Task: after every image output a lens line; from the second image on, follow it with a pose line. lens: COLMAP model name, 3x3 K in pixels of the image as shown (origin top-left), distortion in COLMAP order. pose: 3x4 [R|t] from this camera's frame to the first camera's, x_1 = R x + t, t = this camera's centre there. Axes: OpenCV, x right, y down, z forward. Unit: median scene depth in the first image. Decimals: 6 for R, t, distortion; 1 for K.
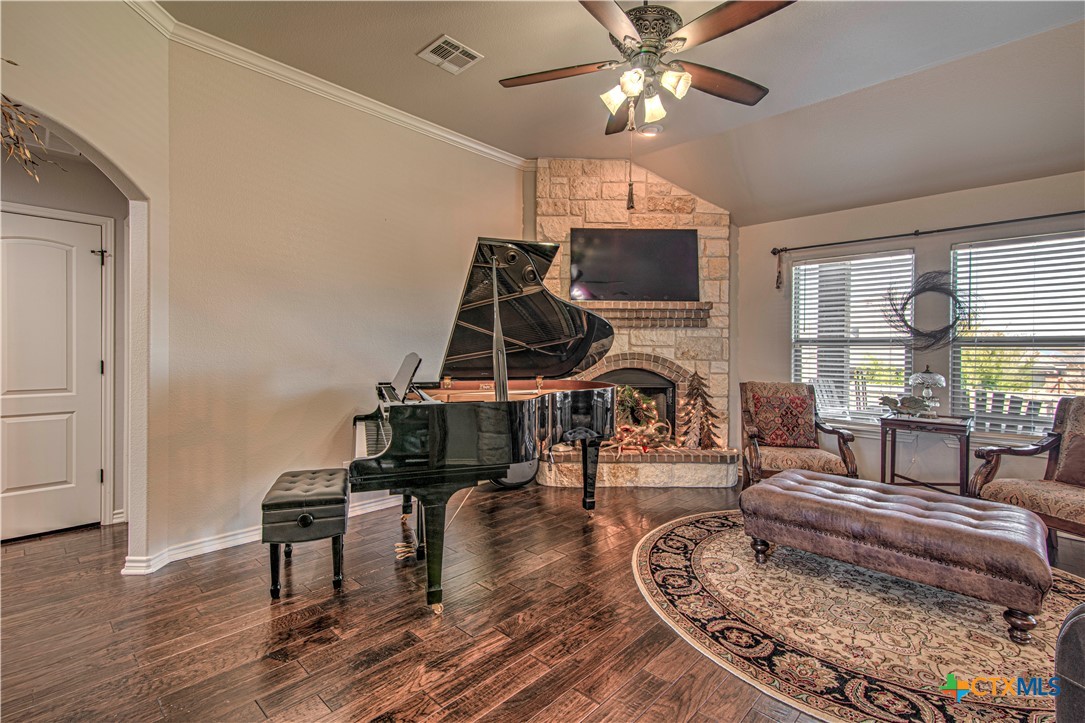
lens RADIAL K [[500.7, 0, 545.5], [0, 500.7, 350.8], [0, 0, 1]] dist [0.022603, -0.001843]
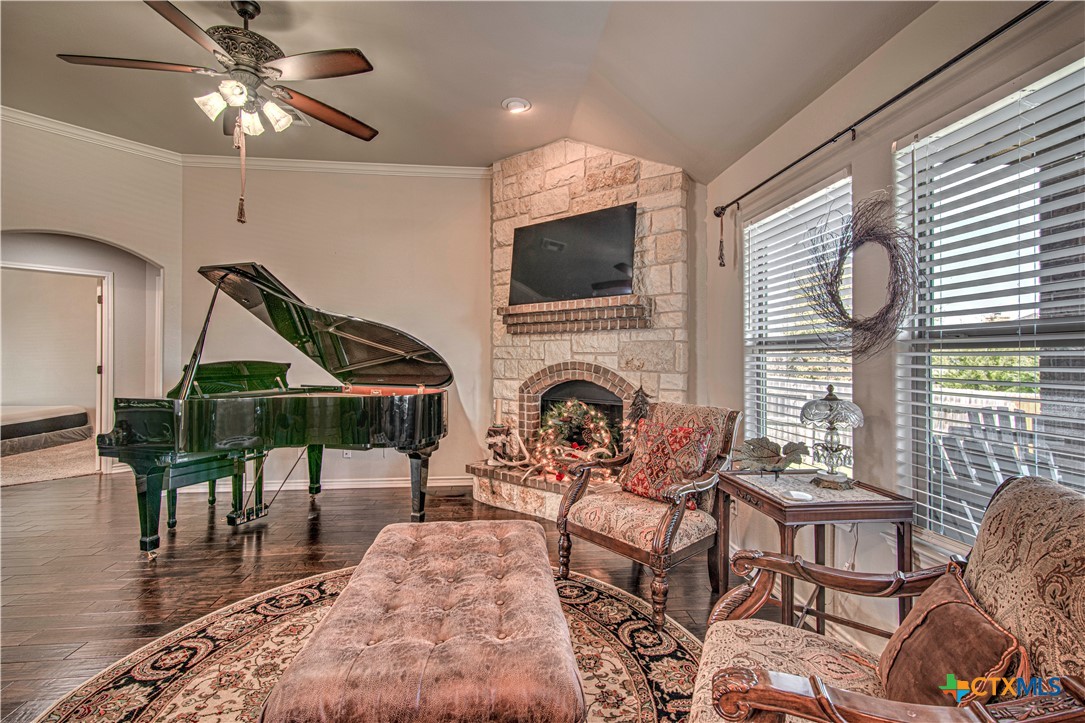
lens RADIAL K [[500.7, 0, 539.4], [0, 500.7, 351.6], [0, 0, 1]] dist [0.022603, -0.001843]
pose [[0.750594, -0.012080, -0.660653, 0.695169], [-0.001323, 0.999803, -0.019785, 0.003535], [0.660762, 0.015724, 0.750430, 0.327359]]
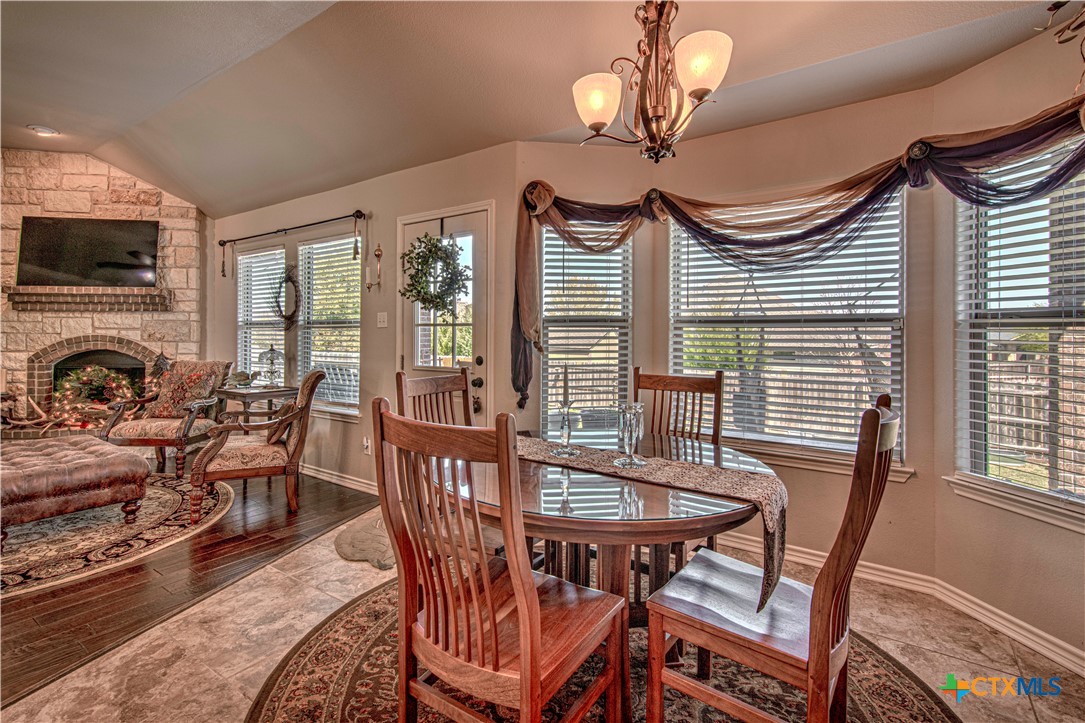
lens RADIAL K [[524.1, 0, 533.5], [0, 524.1, 328.8], [0, 0, 1]] dist [0.010216, -0.000666]
pose [[0.991363, -0.002726, 0.131119, 0.952443], [0.004264, 0.999925, -0.011451, 0.007271], [-0.131078, 0.011911, 0.991301, -0.229307]]
